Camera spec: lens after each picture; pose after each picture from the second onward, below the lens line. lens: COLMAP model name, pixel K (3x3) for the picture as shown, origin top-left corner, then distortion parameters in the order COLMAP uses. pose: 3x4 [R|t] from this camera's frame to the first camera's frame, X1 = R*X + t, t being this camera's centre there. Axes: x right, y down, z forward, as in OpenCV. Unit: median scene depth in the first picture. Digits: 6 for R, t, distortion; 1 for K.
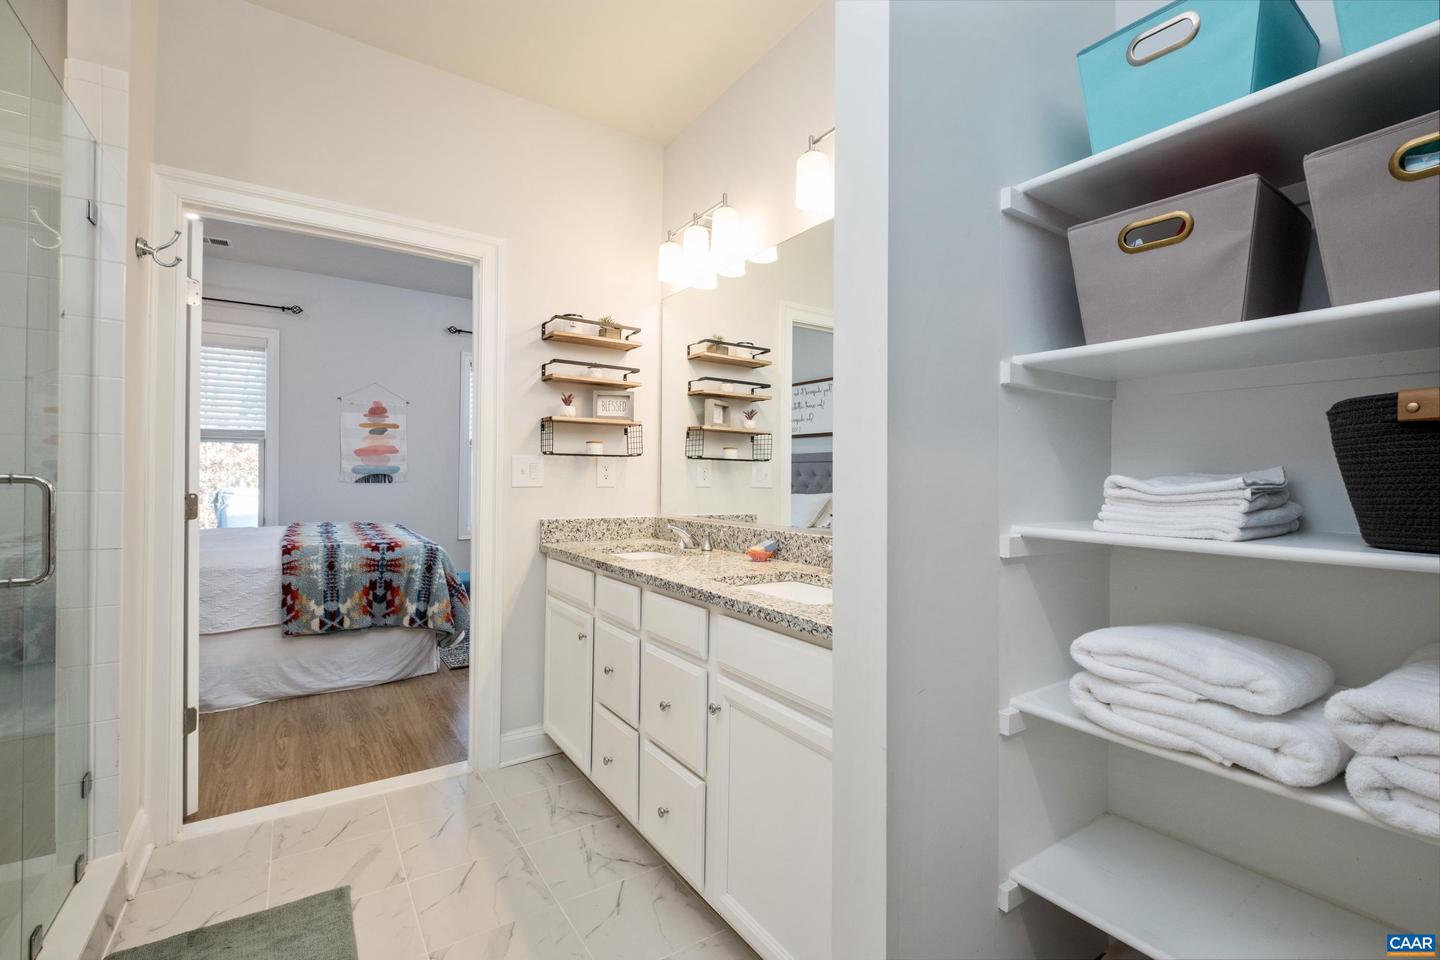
lens RADIAL K [[636.6, 0, 721.4], [0, 636.6, 475.9], [0, 0, 1]] dist [0.002516, 0.000228]
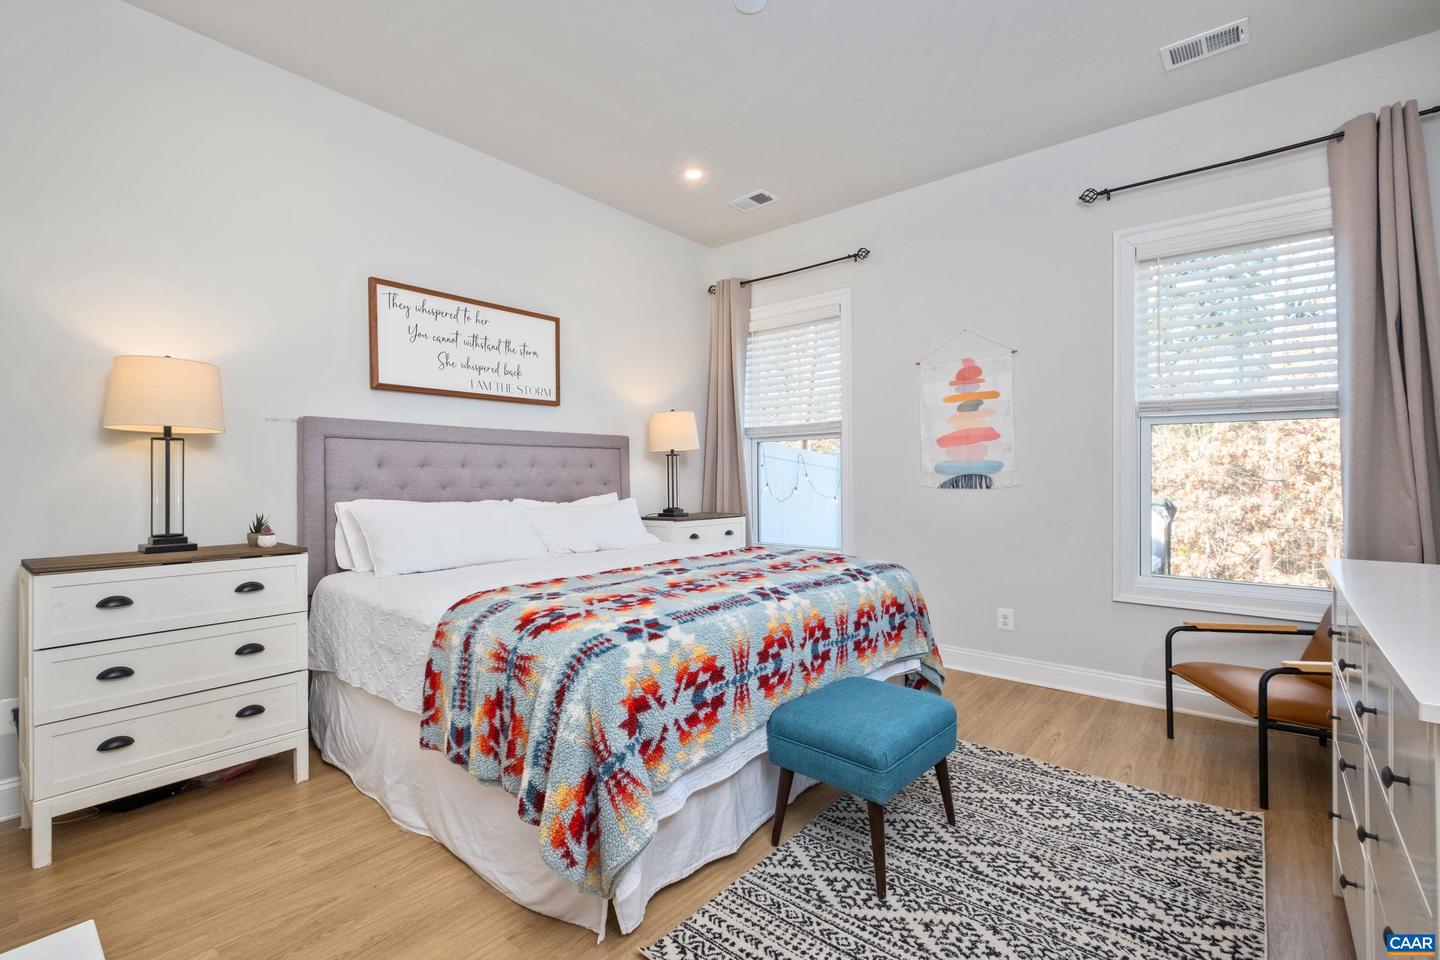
lens RADIAL K [[636.6, 0, 721.4], [0, 636.6, 475.9], [0, 0, 1]] dist [0.002516, 0.000228]
pose [[0.280398, -0.012812, -0.959798, -0.011260], [0.011579, 0.999883, -0.009965, 0.002226], [0.959814, -0.008319, 0.280514, 0.727732]]
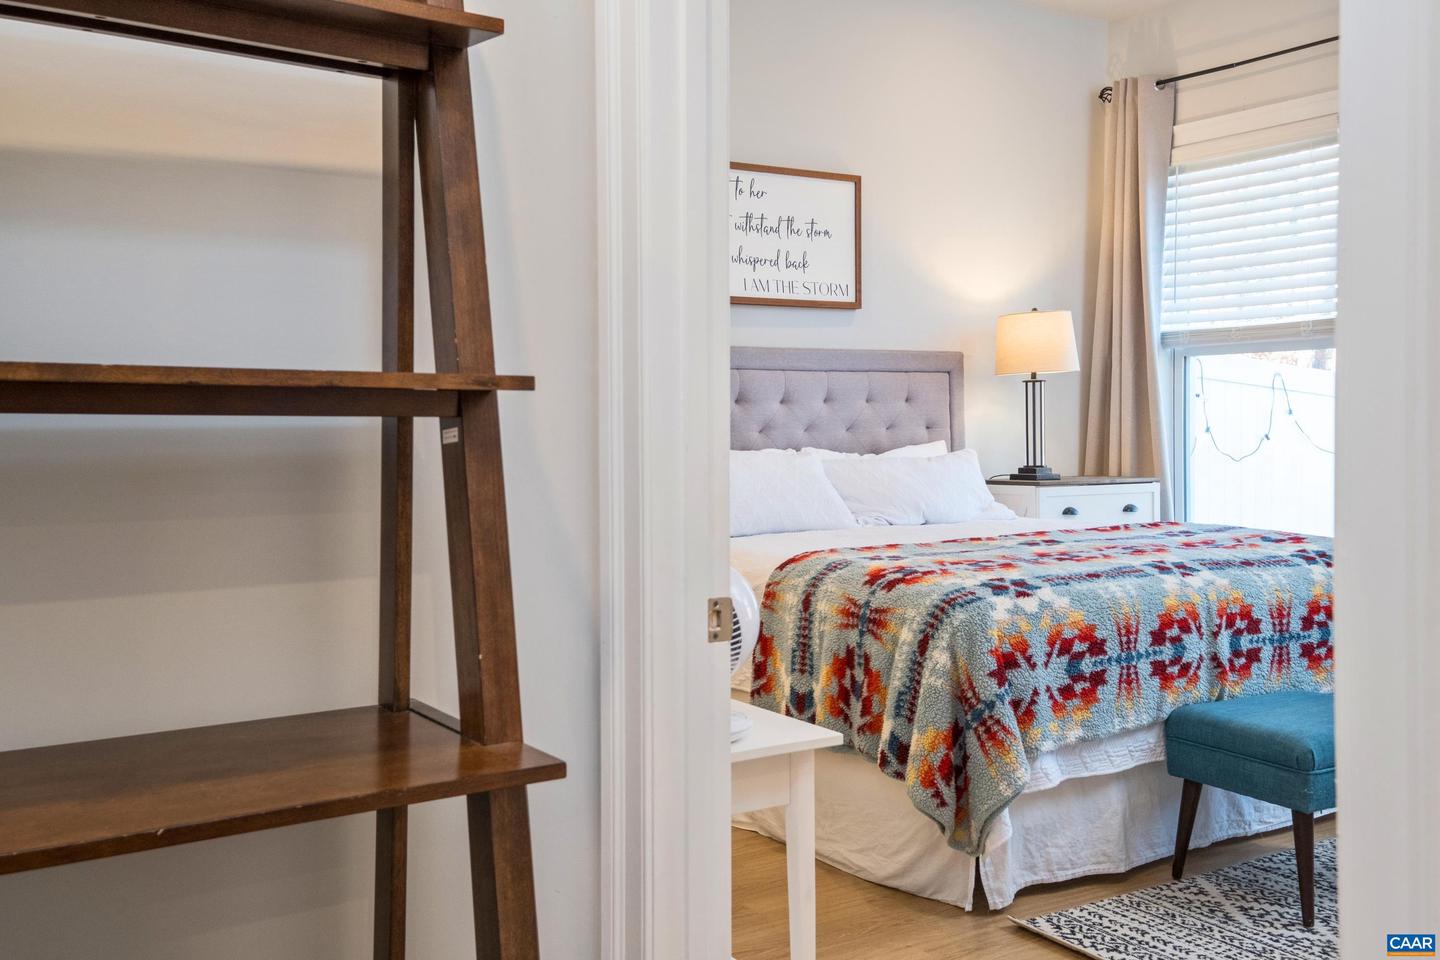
lens RADIAL K [[1378.8, 0, 722.5], [0, 1378.8, 437.6], [0, 0, 1]] dist [0.086131, 0.006991]
pose [[-0.005722, 0.004490, -0.999974, 0.321264], [0.009337, 0.999947, 0.004436, 0.004908], [0.999940, -0.009312, -0.005763, 0.647461]]
